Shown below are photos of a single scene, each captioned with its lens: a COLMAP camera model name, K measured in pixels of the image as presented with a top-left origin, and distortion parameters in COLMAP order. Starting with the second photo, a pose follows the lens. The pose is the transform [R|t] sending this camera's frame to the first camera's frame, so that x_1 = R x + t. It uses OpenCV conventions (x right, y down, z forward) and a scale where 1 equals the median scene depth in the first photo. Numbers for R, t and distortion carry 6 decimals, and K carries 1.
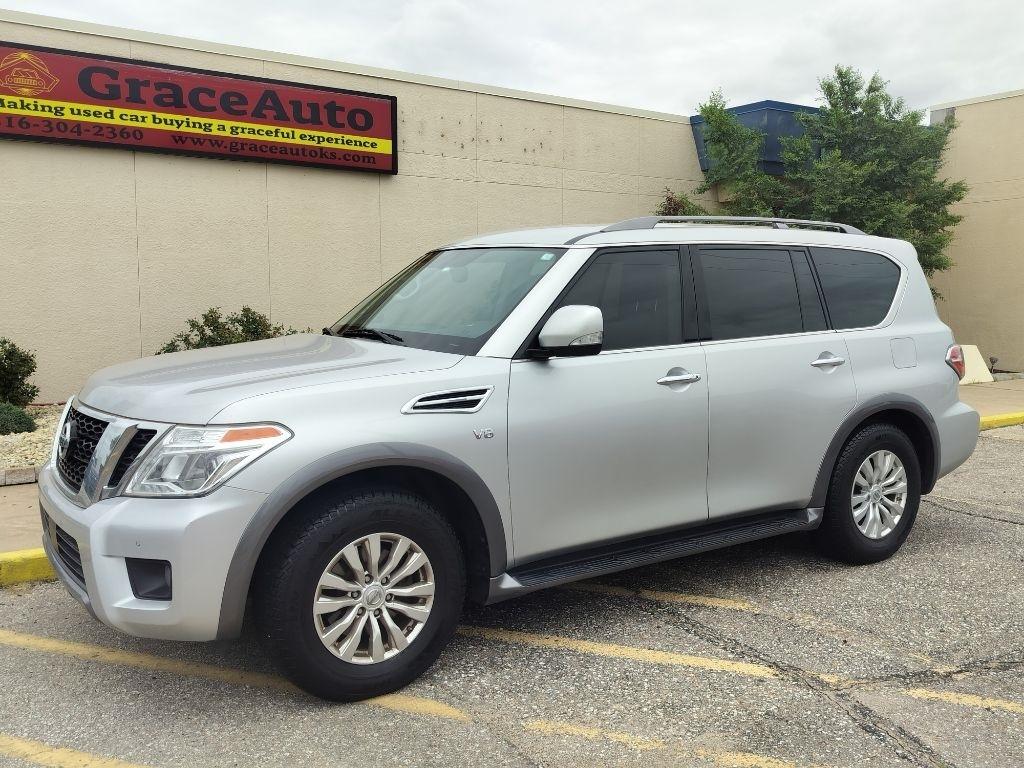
lens RADIAL K [[923.0, 0, 518.3], [0, 923.0, 388.6], [0, 0, 1]] dist [0.083044, -0.126789]
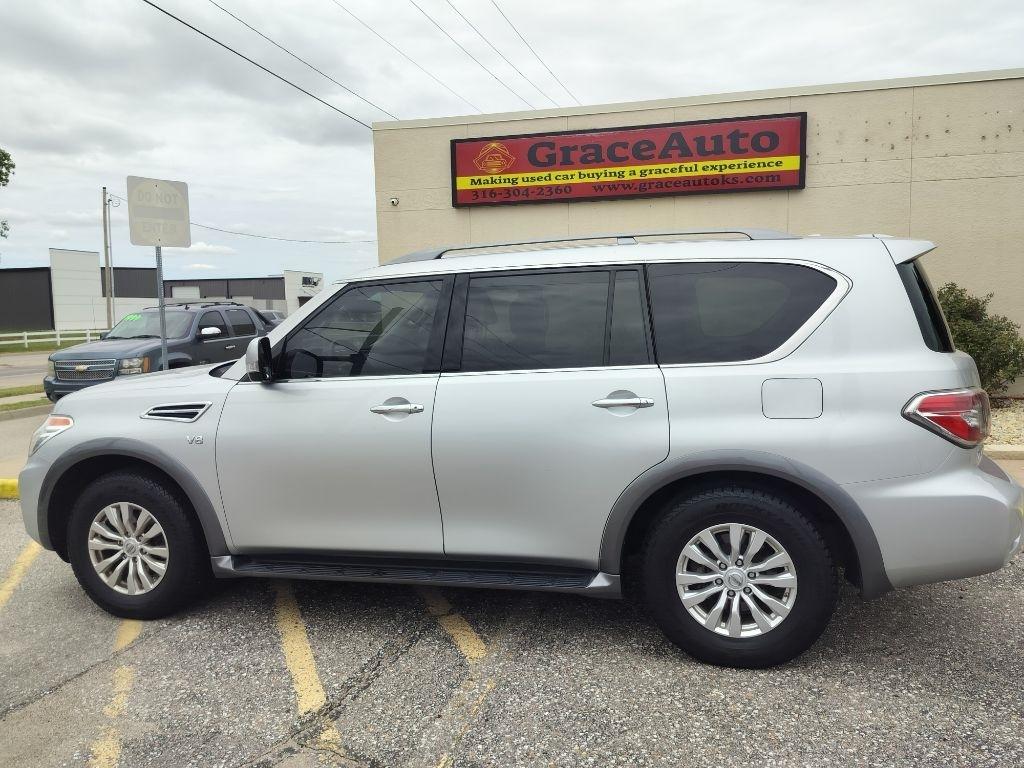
lens RADIAL K [[794.3, 0, 511.8], [0, 794.3, 388.3], [0, 0, 1]] dist [0.070325, -0.096299]
pose [[0.659586, 0.058157, -0.749376, 0.375009], [-0.052217, 0.998139, 0.031502, -0.027478], [0.749813, 0.018353, 0.661395, 0.212612]]
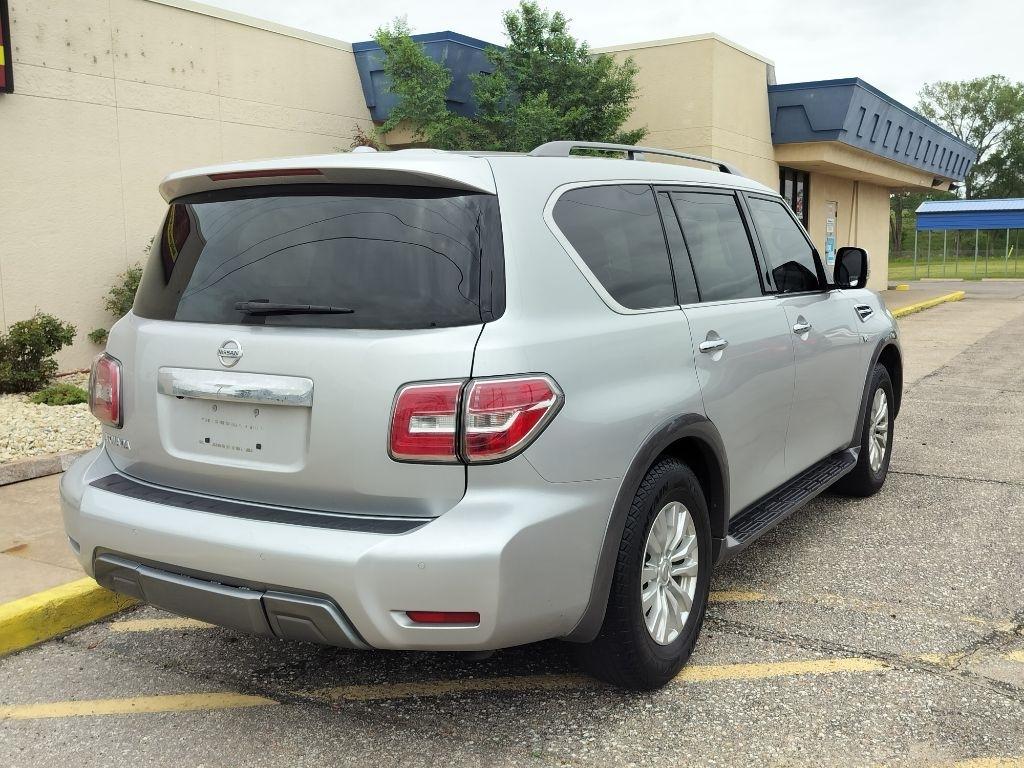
lens RADIAL K [[1035.1, 0, 512.0], [0, 1035.1, 384.0], [0, 0, 1]] dist [0.113205, -0.208859]
pose [[0.901969, -0.073659, 0.425471, -0.166386], [0.062906, 0.997246, 0.039291, -0.009936], [-0.427193, -0.008675, 0.904119, 0.085839]]
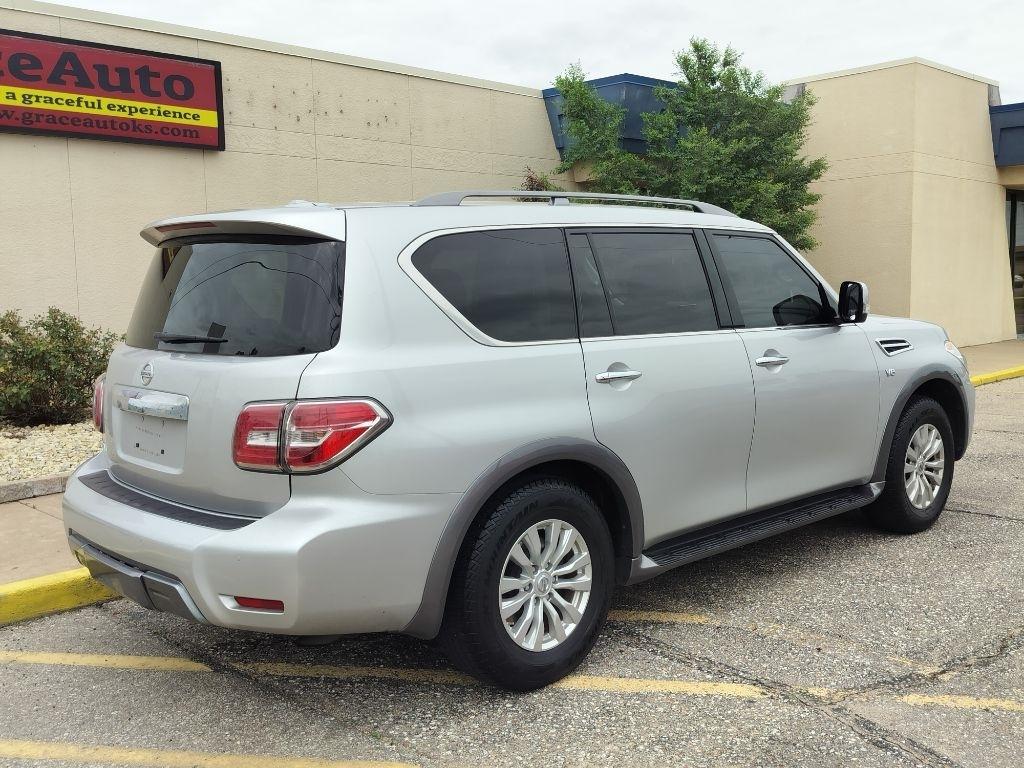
lens RADIAL K [[1001.6, 0, 512.4], [0, 1001.6, 388.5], [0, 0, 1]] dist [0.096793, -0.154994]
pose [[0.983616, -0.042409, 0.175217, -0.047036], [0.041794, 0.999100, 0.007197, -0.004233], [-0.175365, 0.000244, 0.984503, 0.020944]]
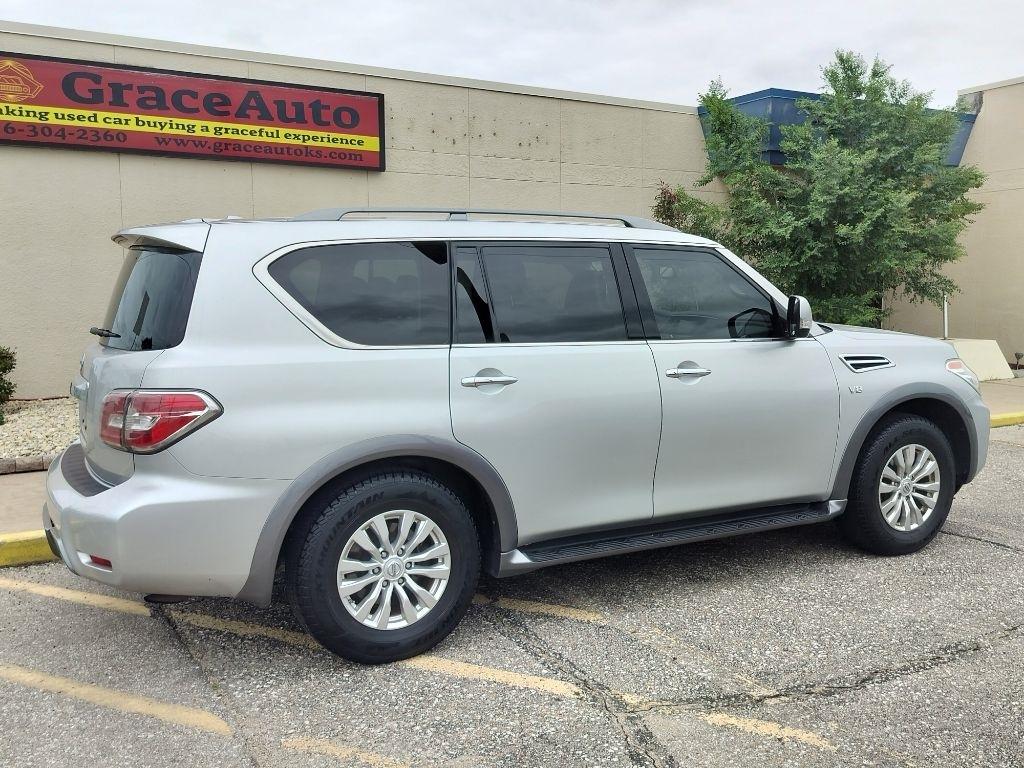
lens RADIAL K [[916.2, 0, 512.0], [0, 916.2, 384.0], [0, 0, 1]] dist [0.085301, -0.133159]
pose [[0.996480, 0.001999, -0.083807, 0.103770], [-0.001737, 0.999993, 0.003199, -0.004569], [0.083813, -0.003042, 0.996477, 0.019365]]
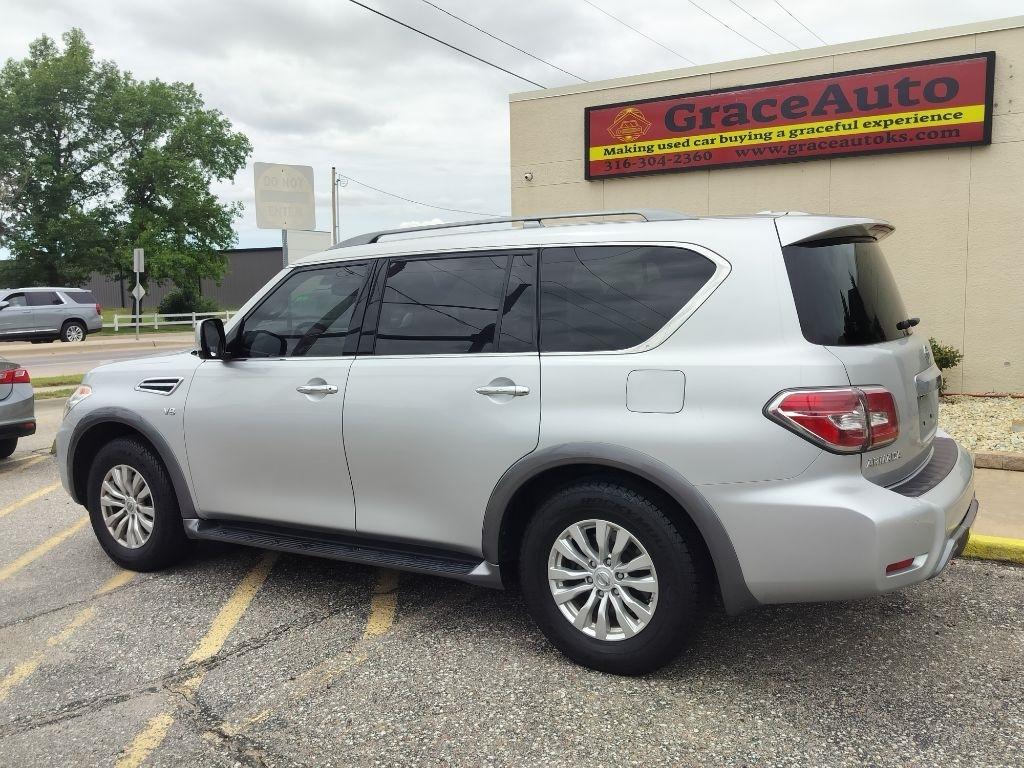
lens RADIAL K [[866.8, 0, 512.0], [0, 866.8, 384.0], [0, 0, 1]] dist [0.069962, -0.103040]
pose [[0.423997, 0.085762, -0.901594, 0.480276], [-0.069980, 0.995632, 0.061797, -0.038460], [0.902956, 0.036892, 0.428147, 0.319225]]
